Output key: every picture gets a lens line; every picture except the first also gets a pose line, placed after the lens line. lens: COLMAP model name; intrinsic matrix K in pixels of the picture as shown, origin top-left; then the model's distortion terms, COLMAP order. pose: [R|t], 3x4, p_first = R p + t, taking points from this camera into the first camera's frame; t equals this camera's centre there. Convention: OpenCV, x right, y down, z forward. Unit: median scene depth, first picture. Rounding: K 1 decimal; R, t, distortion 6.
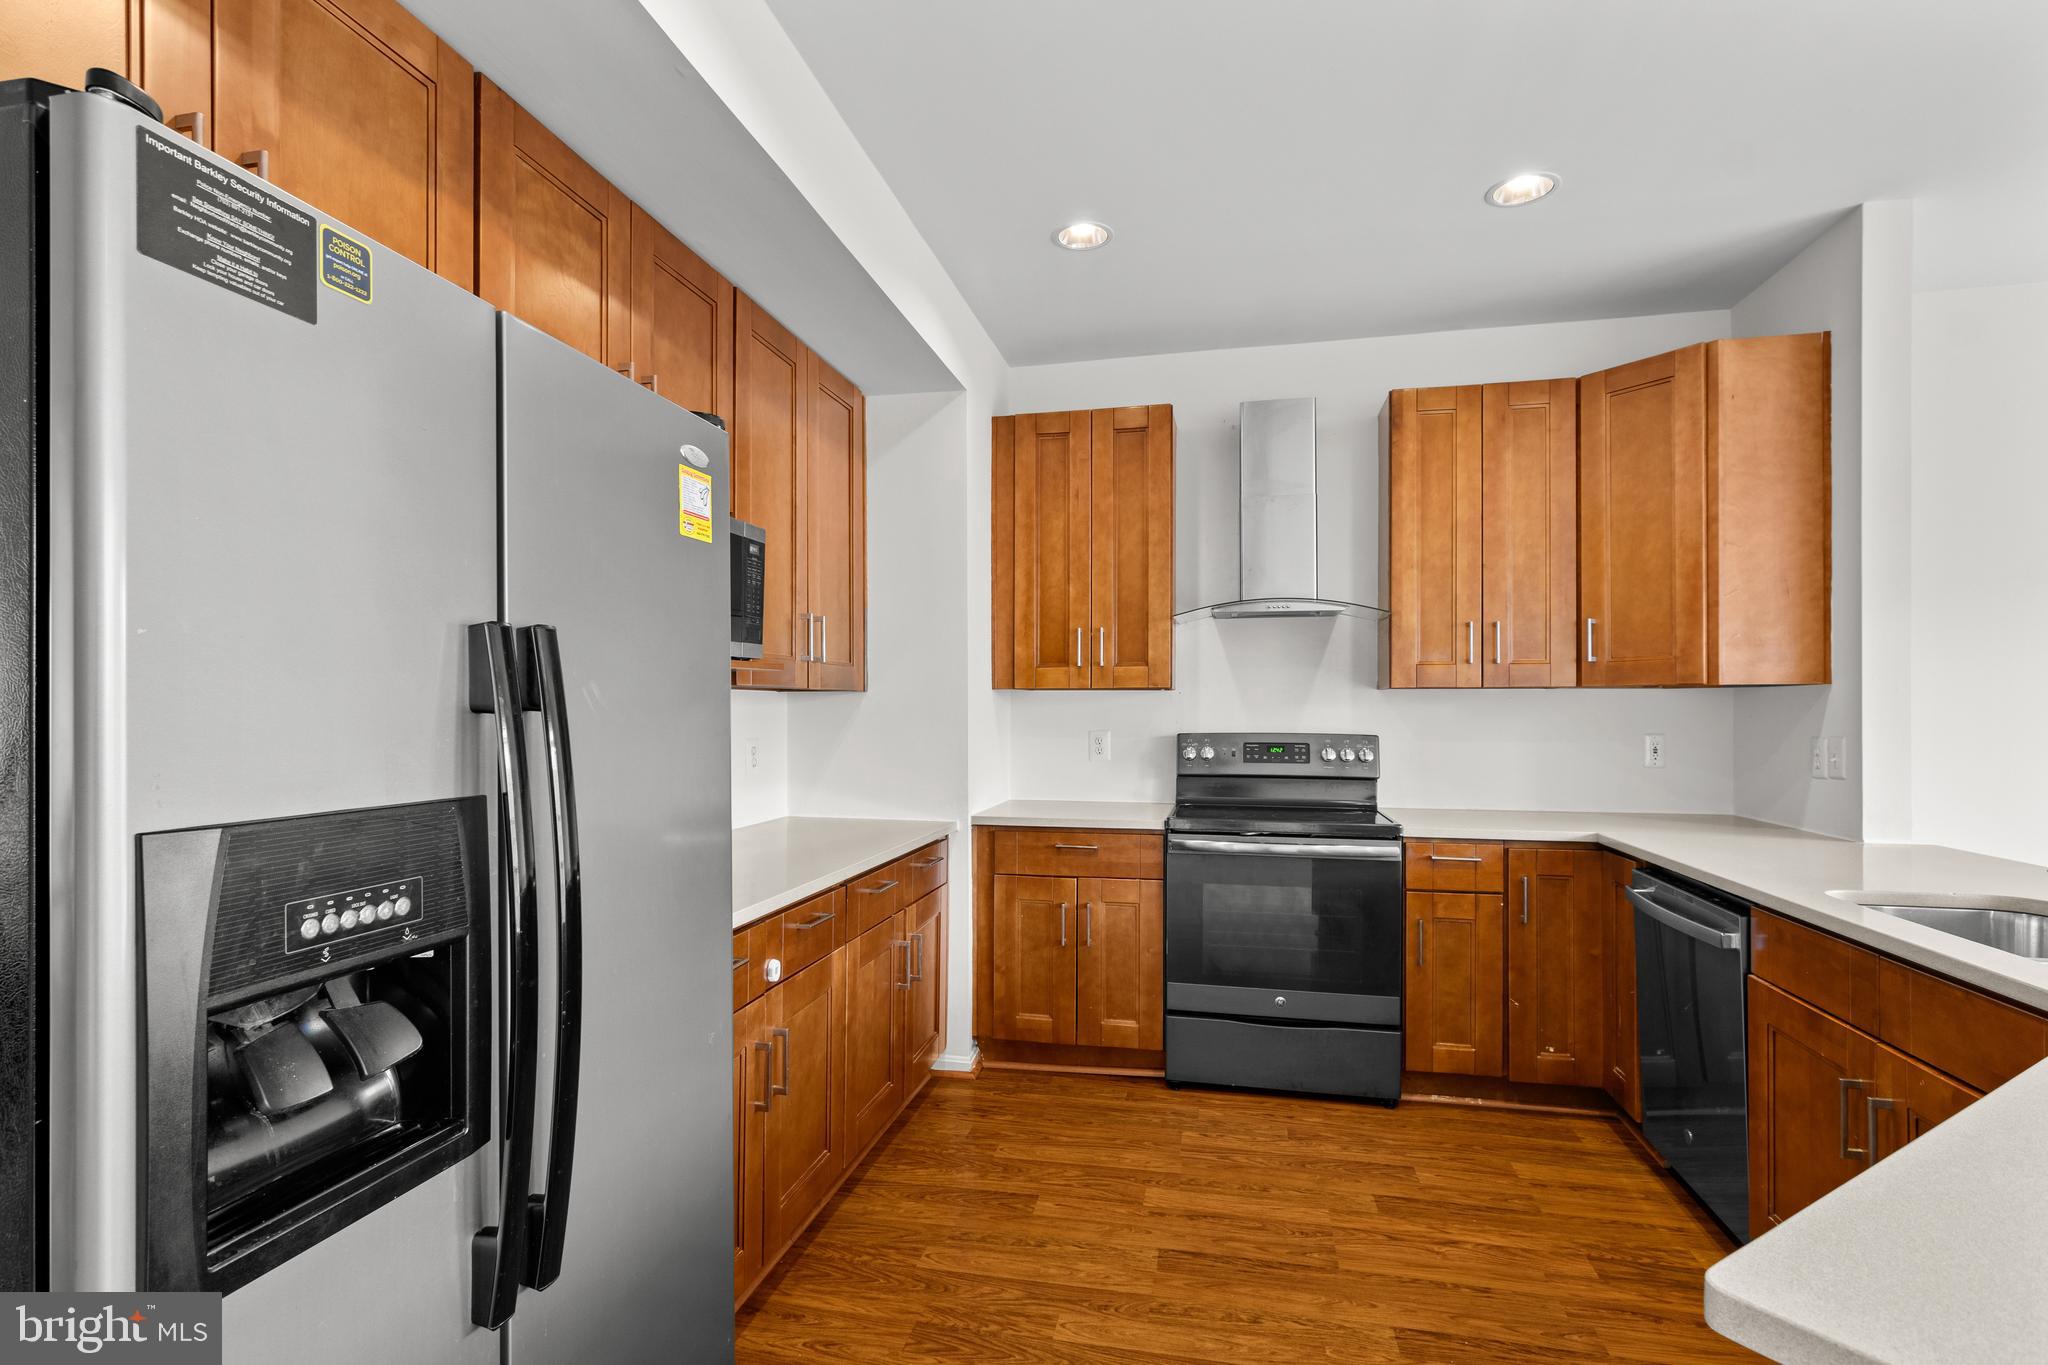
lens RADIAL K [[1004.5, 0, 1023.9], [0, 1004.5, 706.4], [0, 0, 1]] dist [-0.000565, -0.000025]
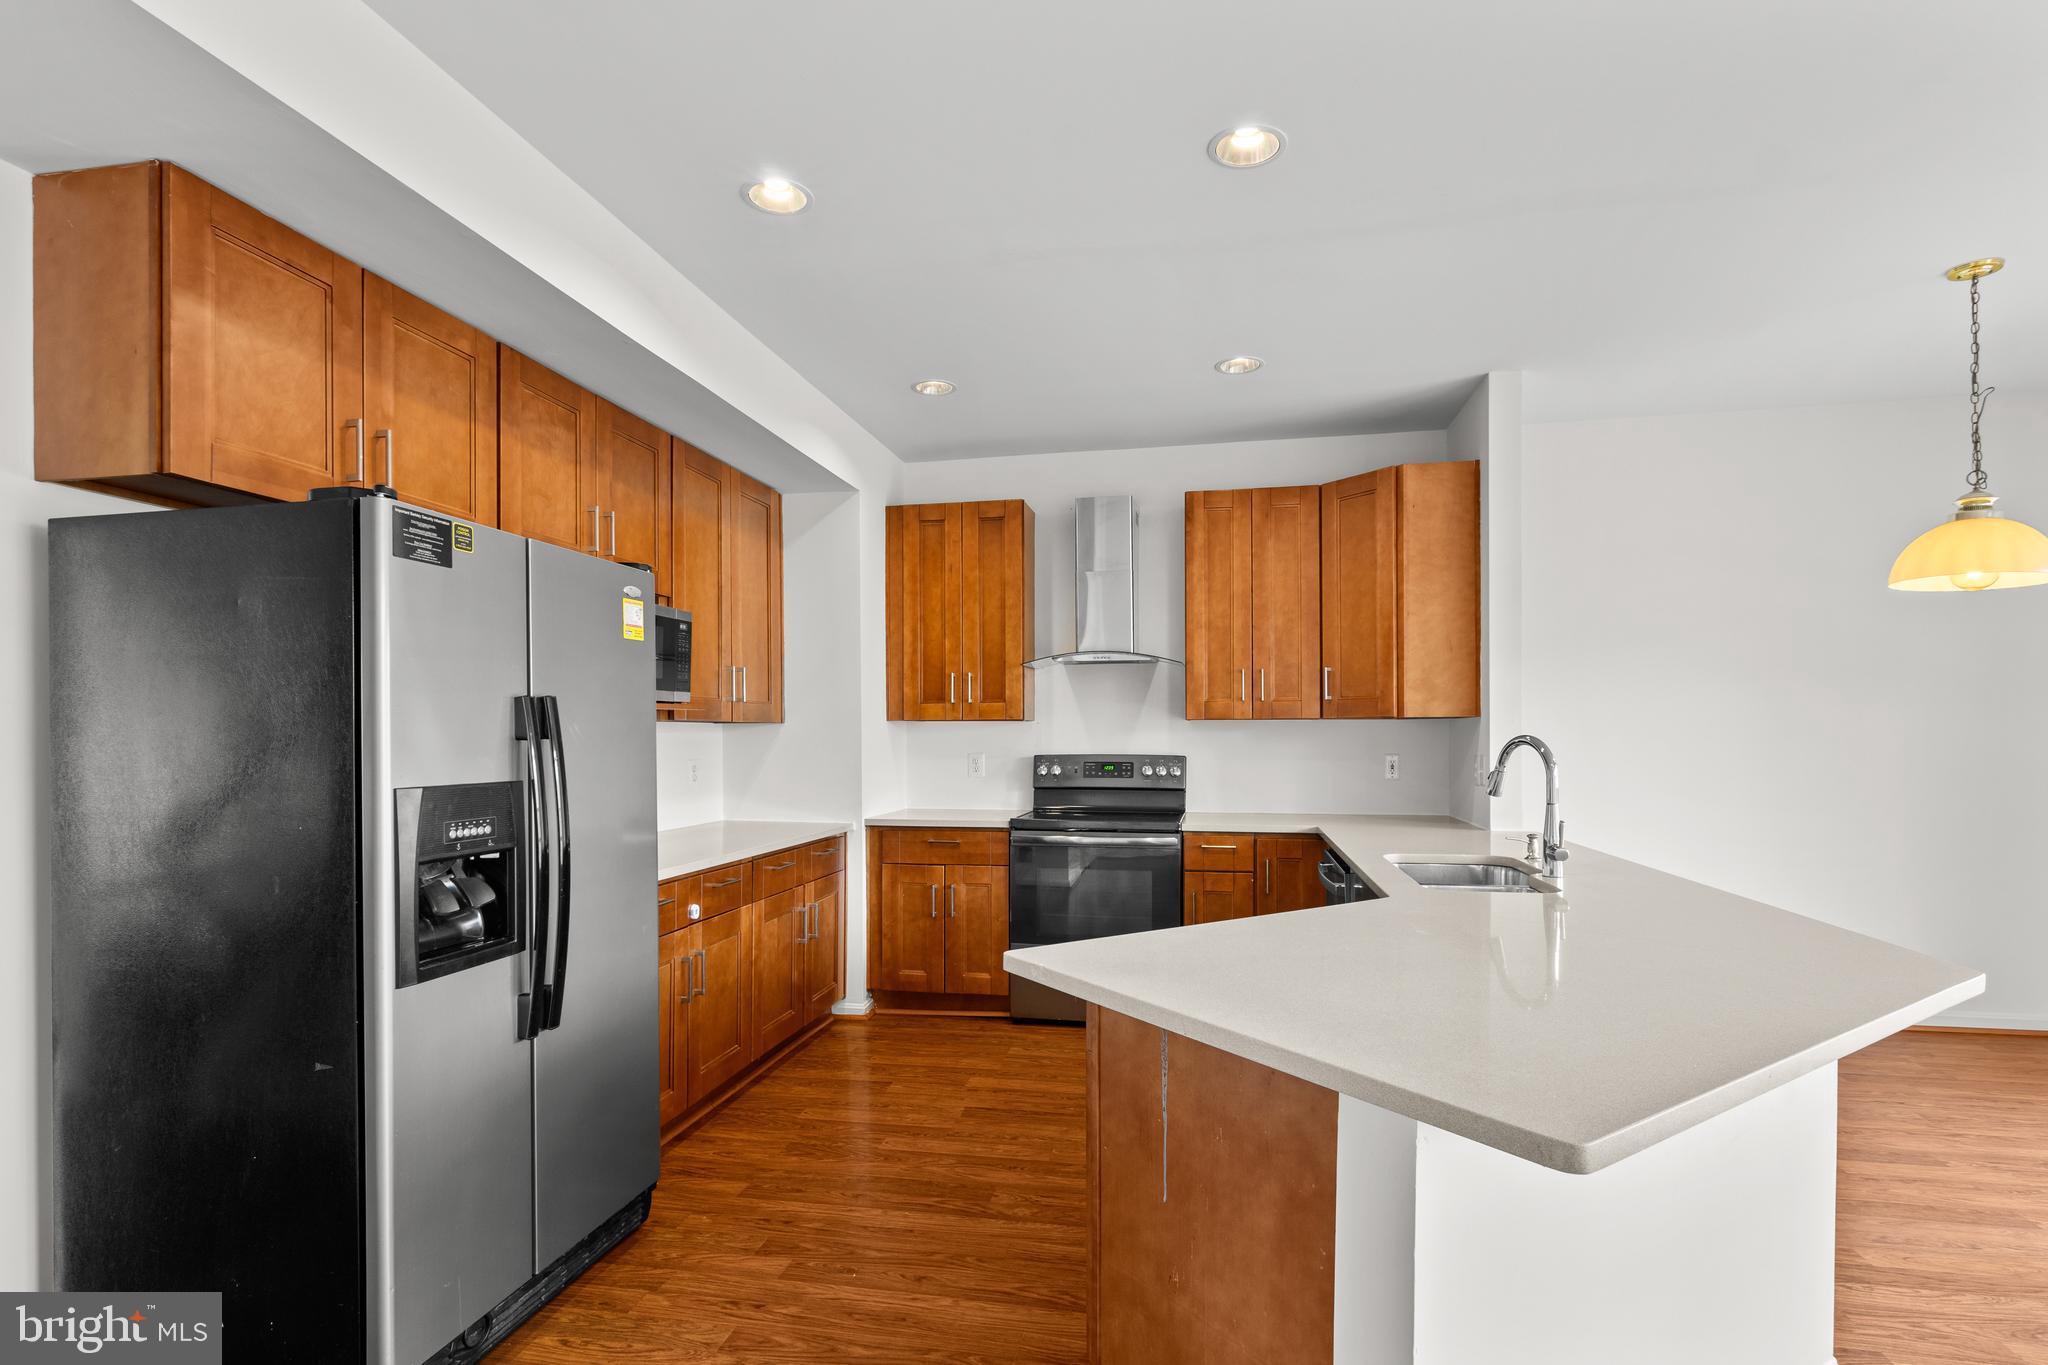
lens RADIAL K [[1019.0, 0, 1032.1], [0, 1019.0, 737.1], [0, 0, 1]] dist [0.000300, -0.000521]
pose [[0.999676, -0.002671, 0.025312, 0.149582], [0.002558, 0.999987, 0.004502, -0.002051], [-0.025324, -0.004436, 0.999669, -0.367255]]
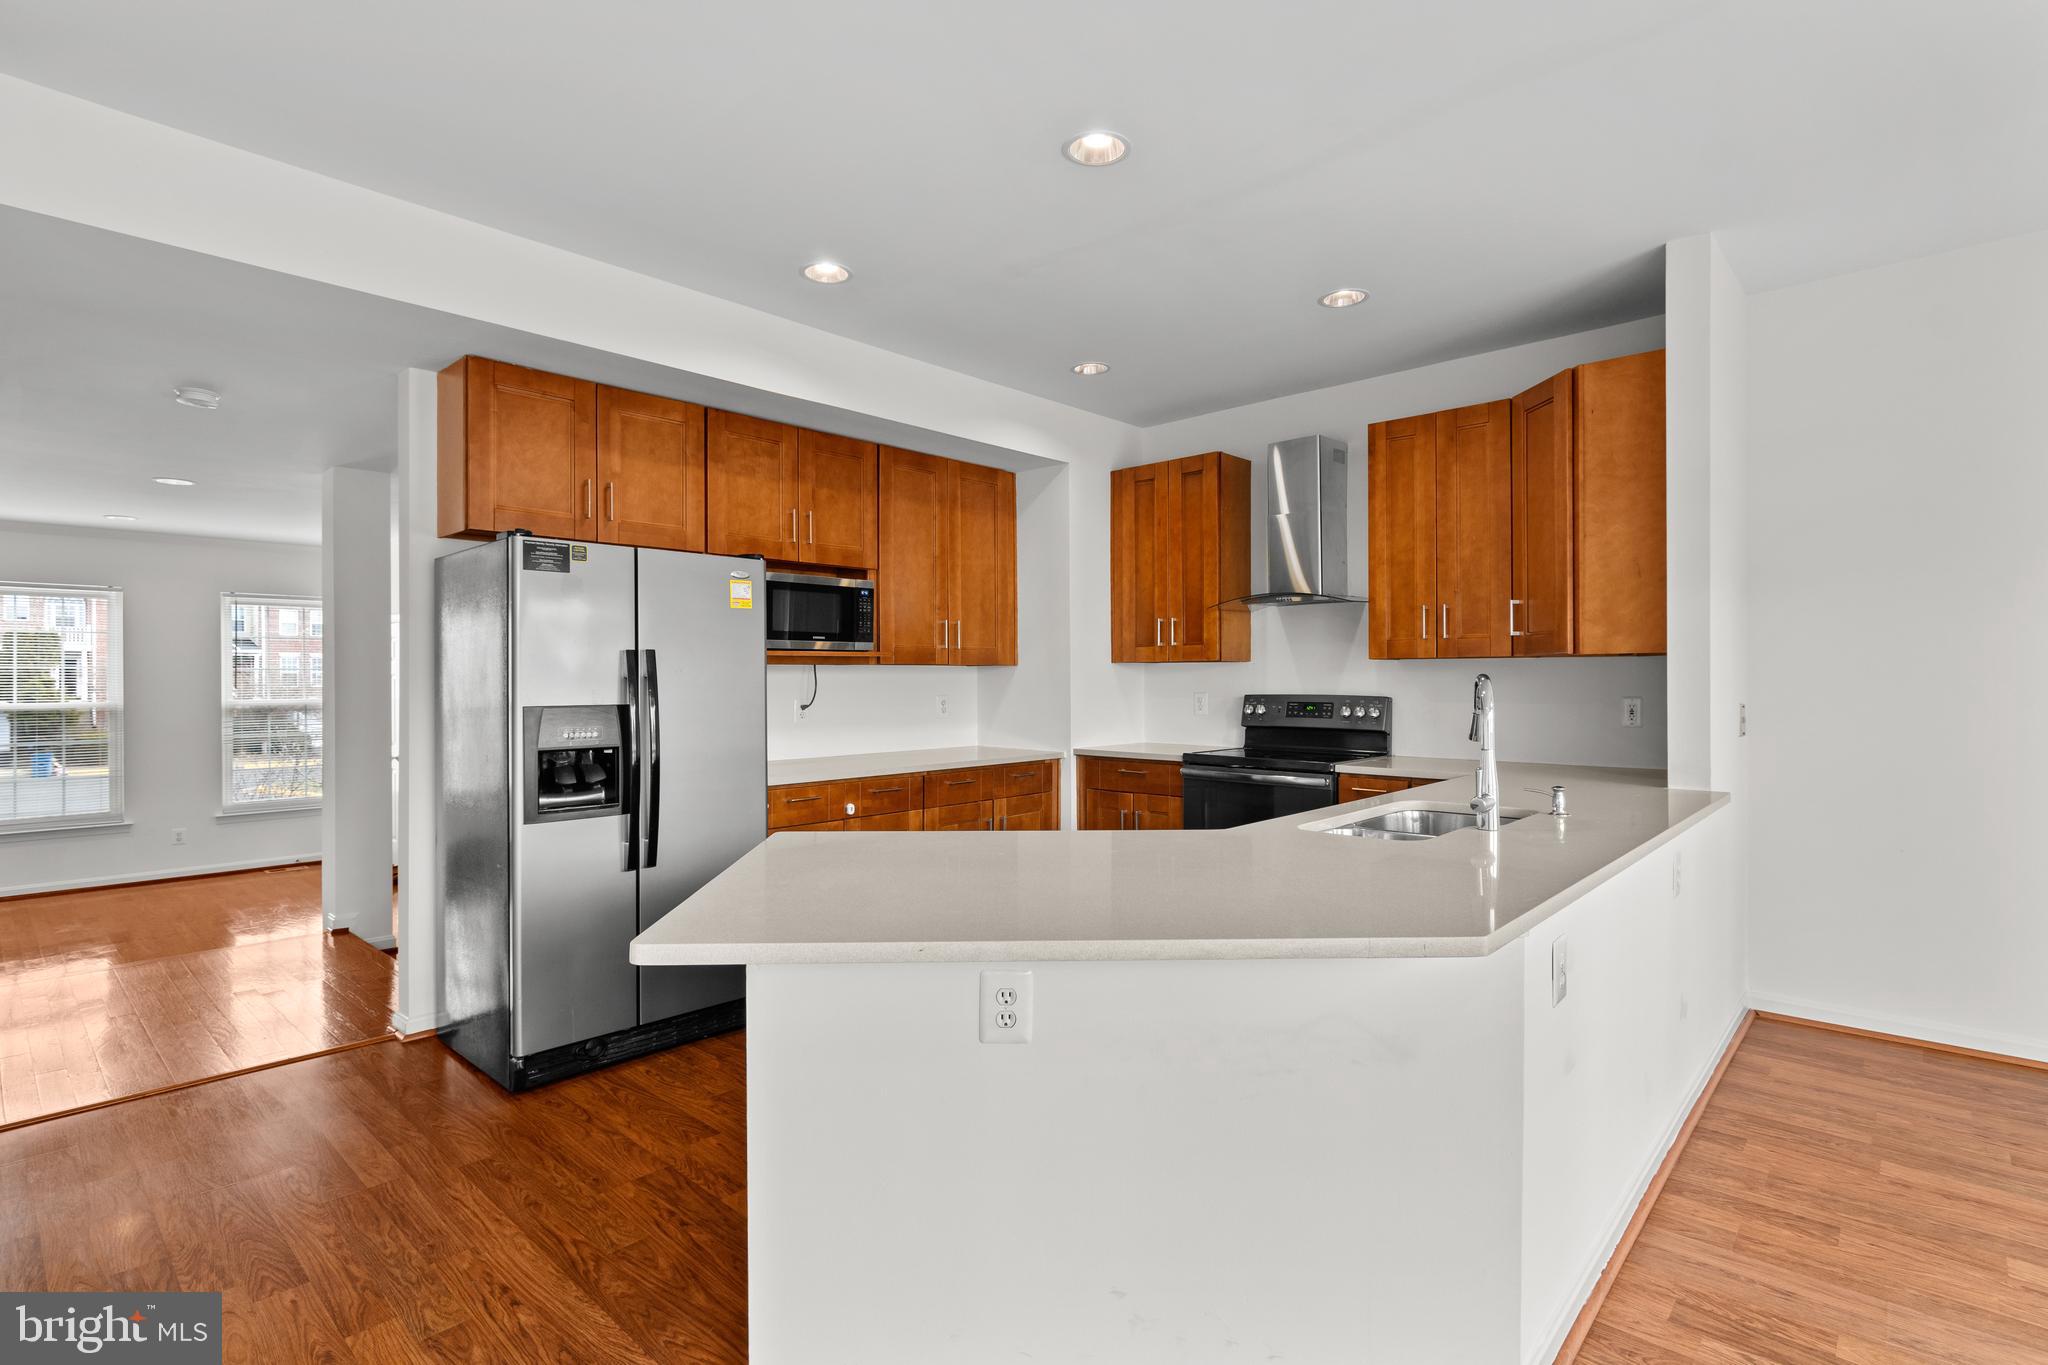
lens RADIAL K [[1000.1, 0, 1000.2], [0, 1000.1, 678.5], [0, 0, 1]] dist [0.001018, 0.000003]
pose [[0.857072, -0.002748, -0.515190, 0.704427], [0.004314, 0.999989, 0.001842, 0.002038], [0.515179, -0.003801, 0.857074, -0.369816]]
